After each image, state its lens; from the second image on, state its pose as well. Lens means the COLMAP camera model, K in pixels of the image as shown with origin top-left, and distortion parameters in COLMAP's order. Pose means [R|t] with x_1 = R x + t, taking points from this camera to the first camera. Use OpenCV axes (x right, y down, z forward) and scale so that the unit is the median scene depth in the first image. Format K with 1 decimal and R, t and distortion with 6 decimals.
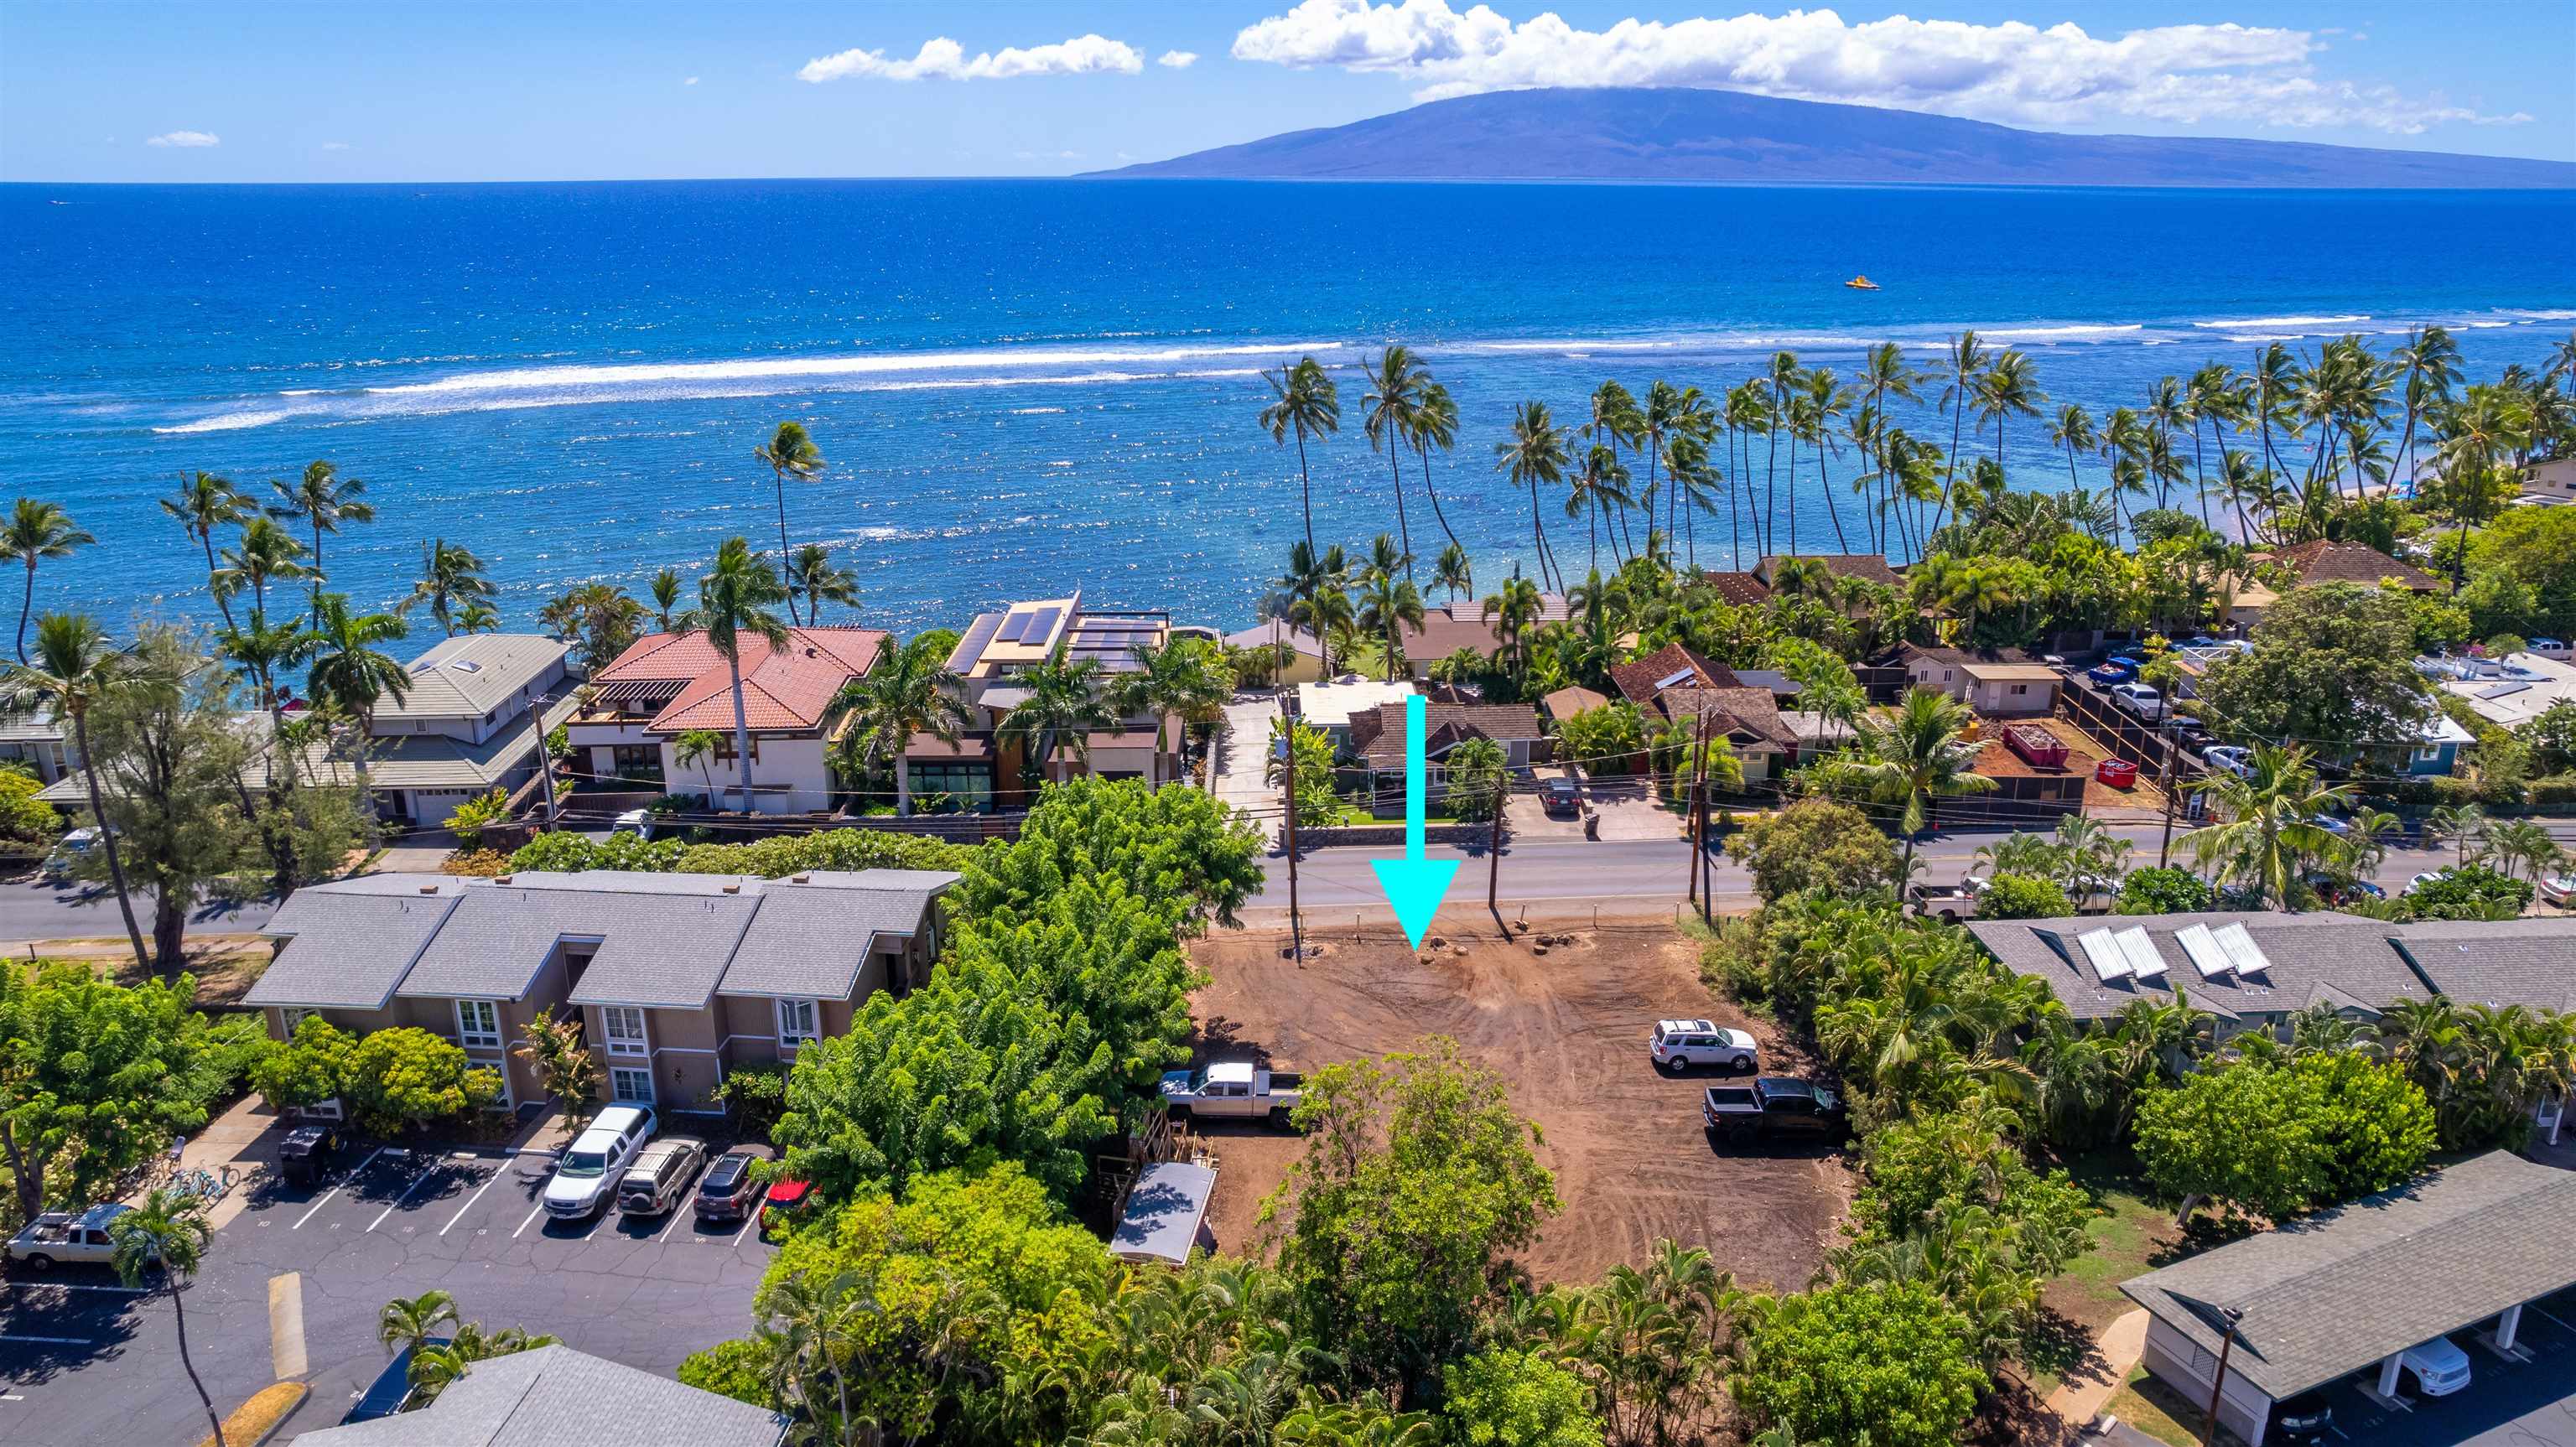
lens RADIAL K [[1719.3, 0, 1294.5], [0, 1719.3, 666.0], [0, 0, 1]] dist [-0.082982, 0.075985]
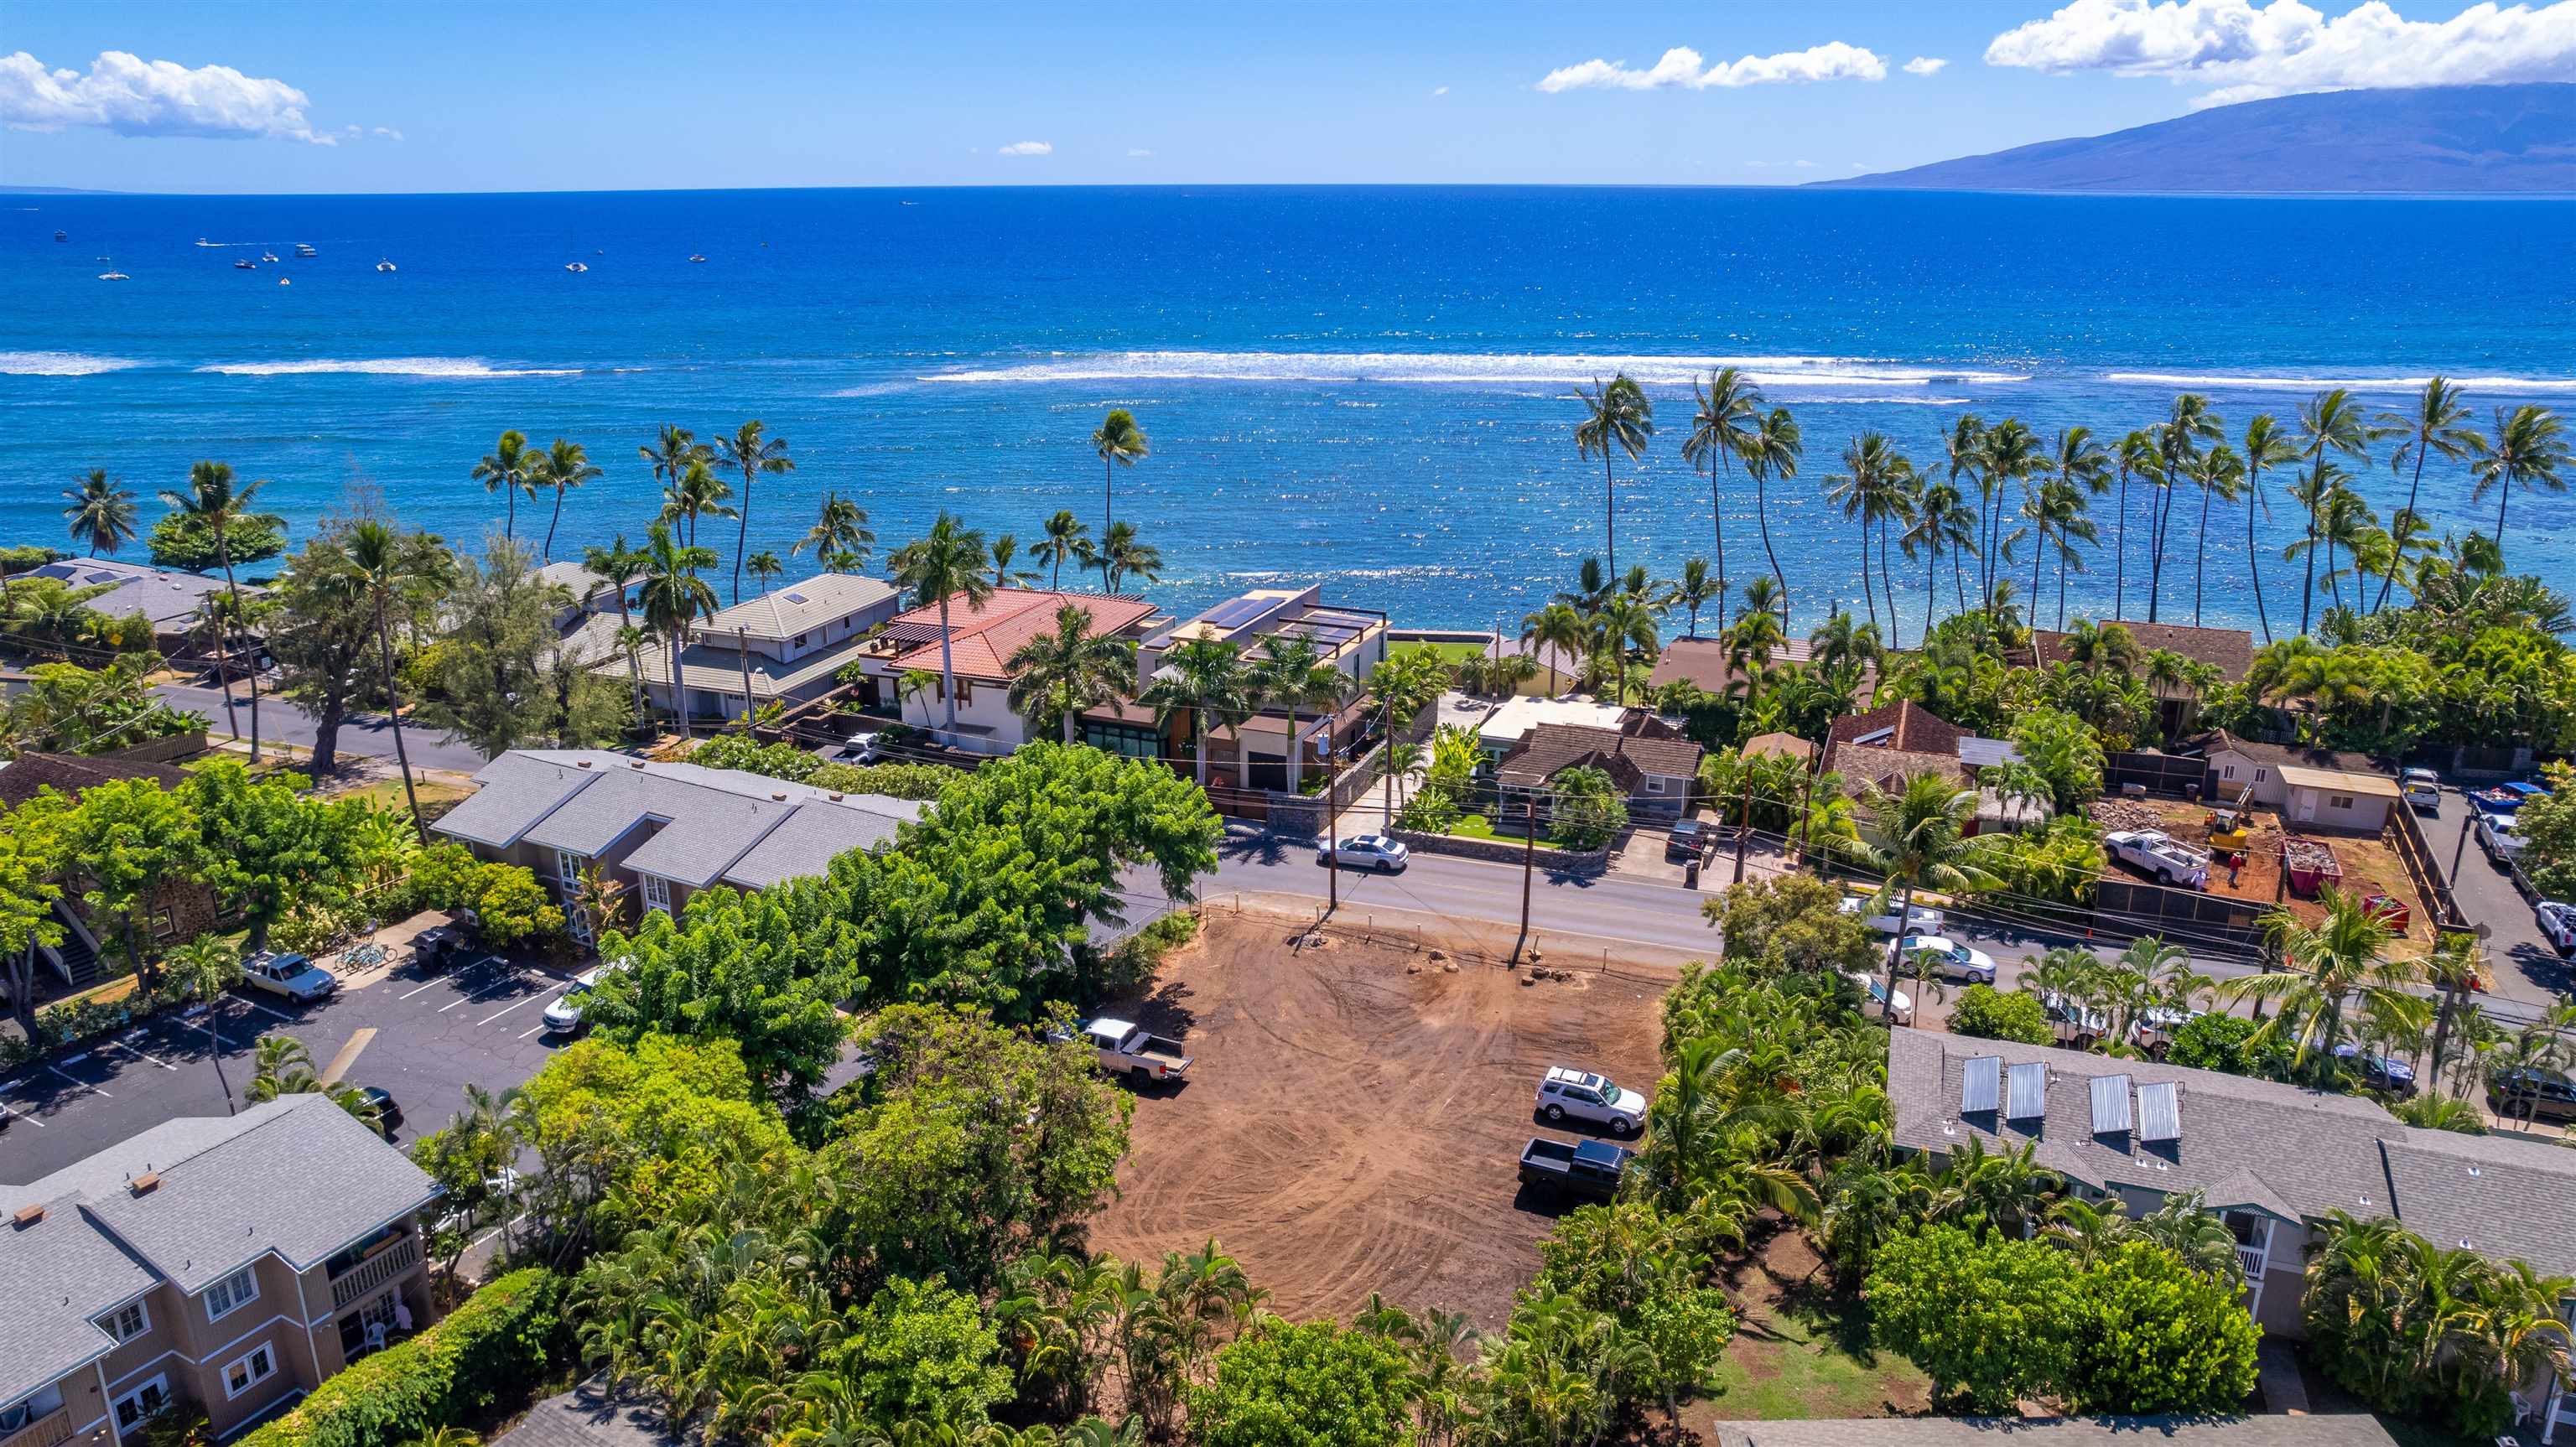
lens RADIAL K [[1686.3, 0, 1291.6], [0, 1686.3, 676.4], [0, 0, 1]] dist [-0.086845, 0.081406]
pose [[0.916382, 0.112073, -0.384296, 0.328746], [-0.109418, 0.993577, 0.028842, -0.019438], [0.385060, 0.015619, 0.922759, 0.043972]]
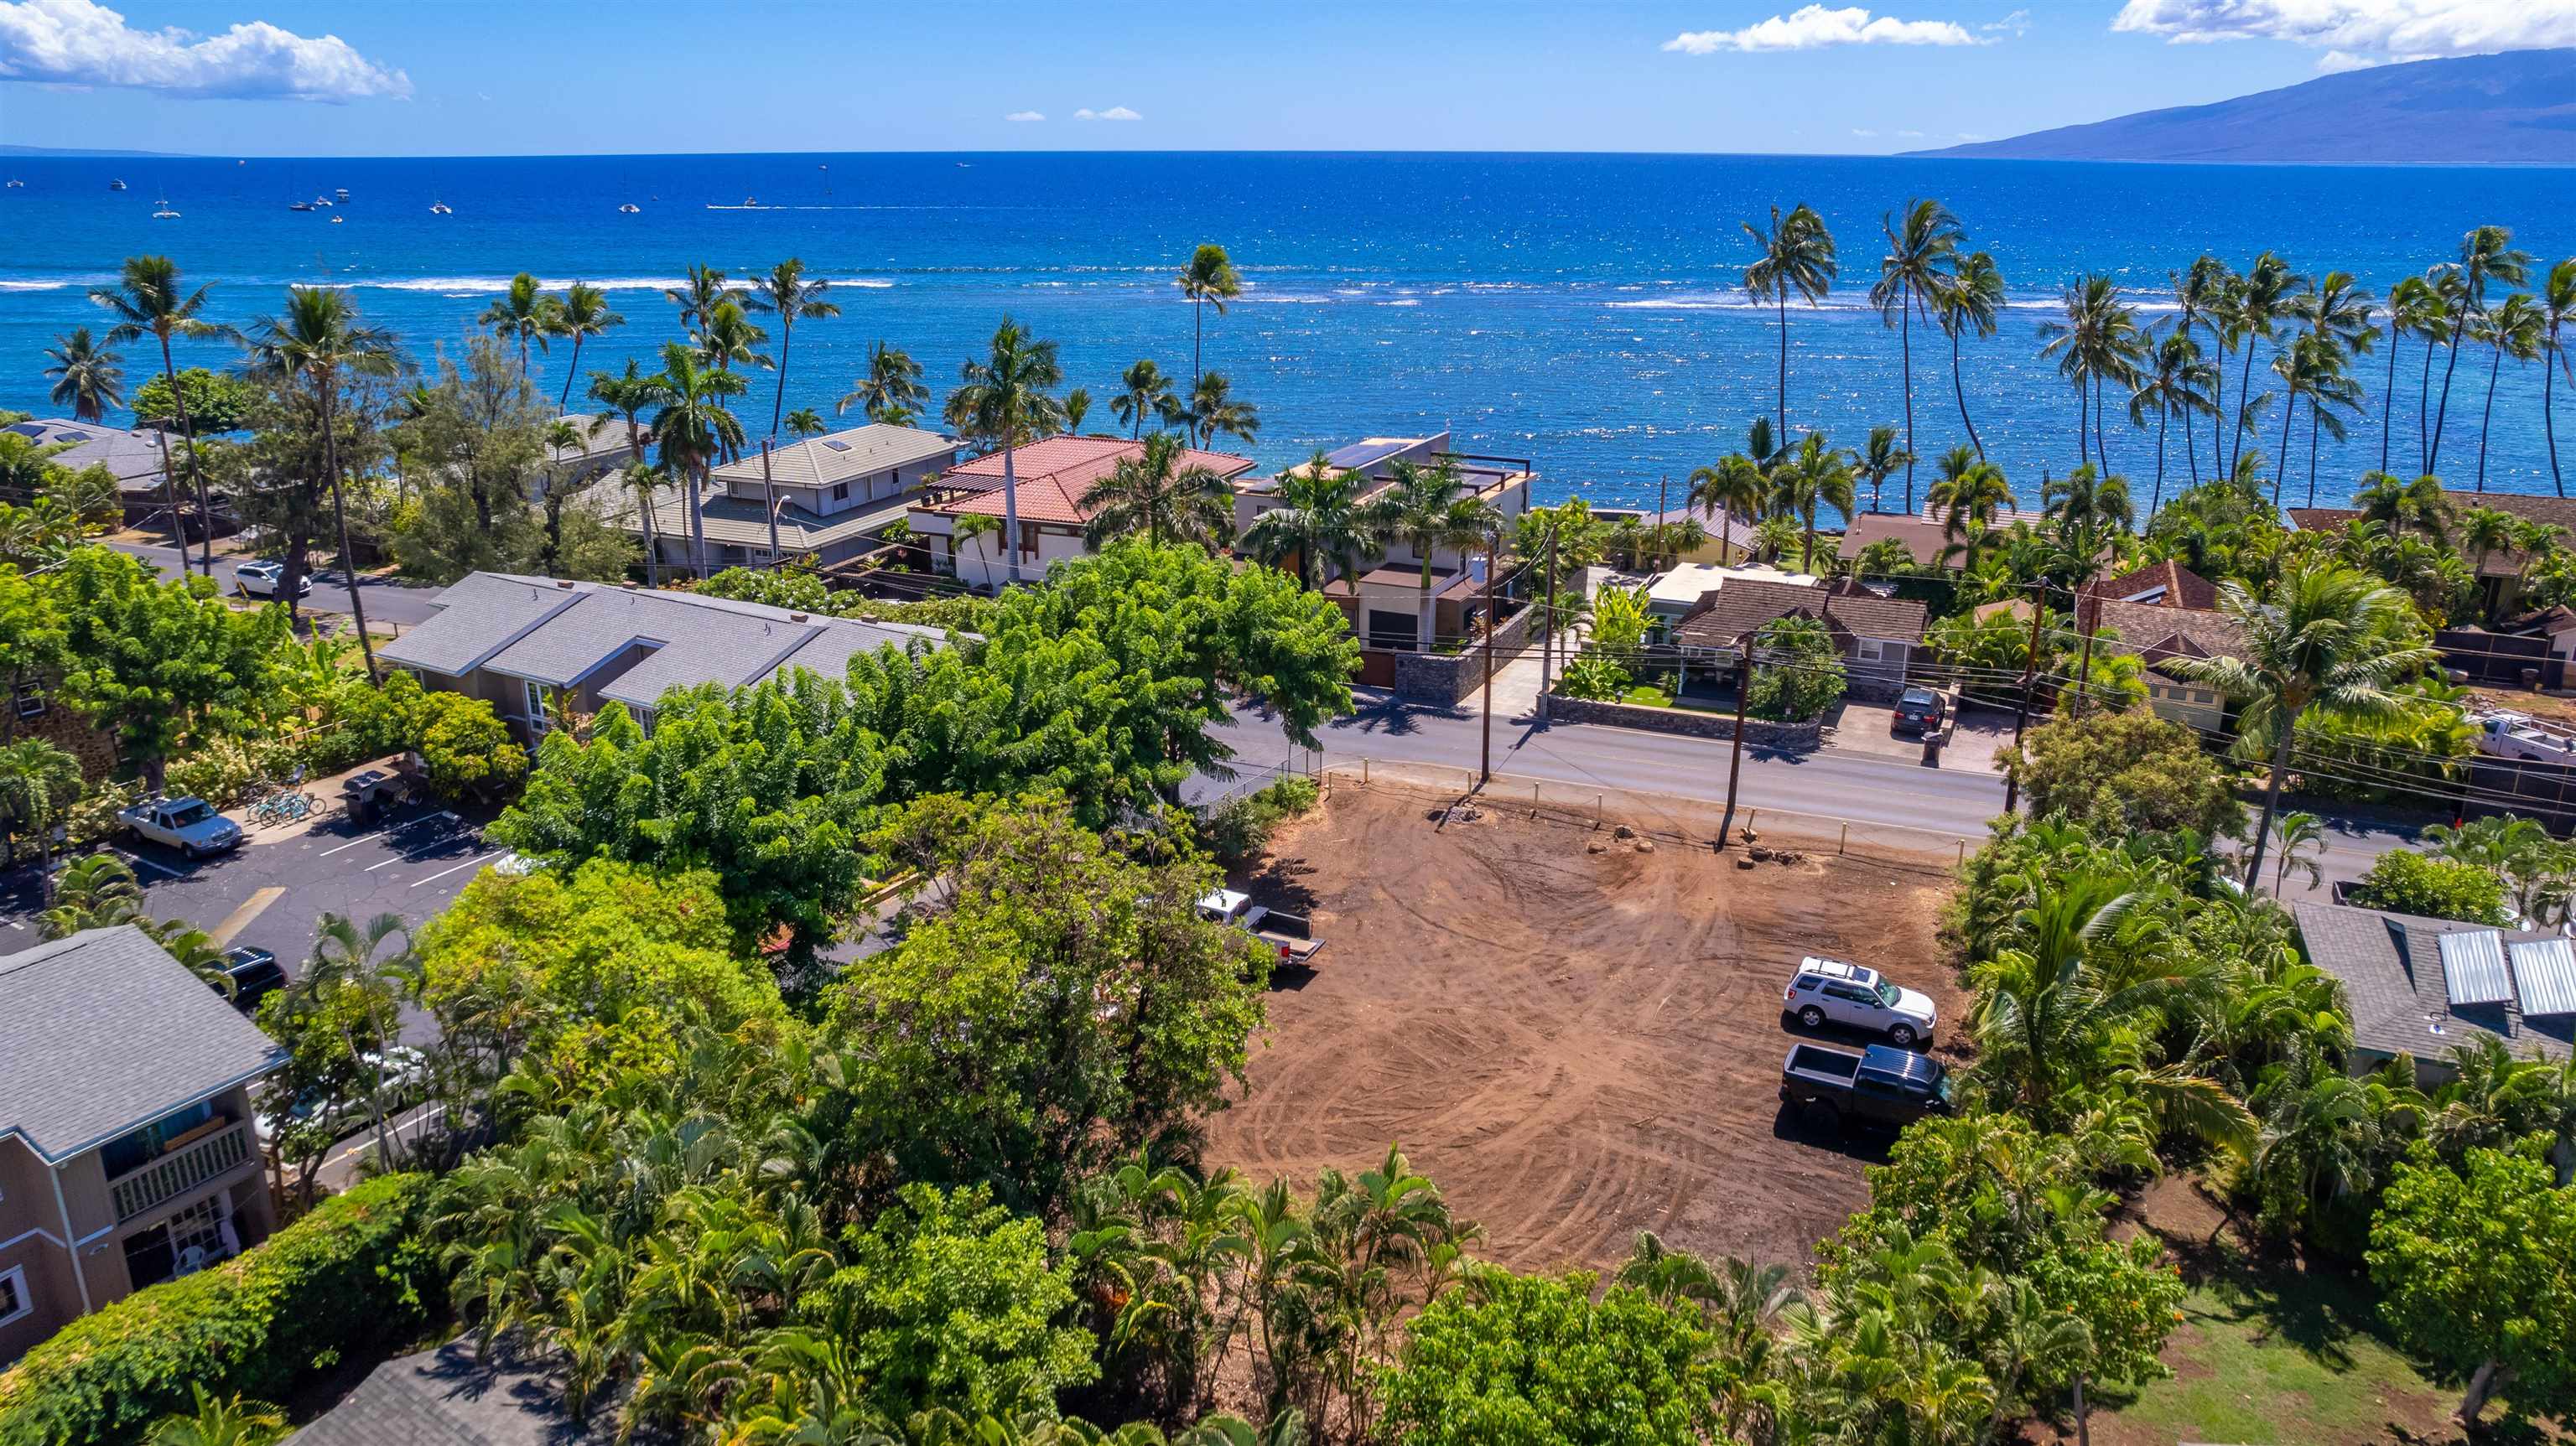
lens RADIAL K [[1719.2, 0, 1294.5], [0, 1719.2, 665.5], [0, 0, 1]] dist [-0.082982, 0.075985]
pose [[0.899632, 0.128500, -0.417312, 0.239396], [-0.123374, 0.991579, 0.039363, 0.064133], [0.418856, 0.016073, 0.907910, 0.189795]]
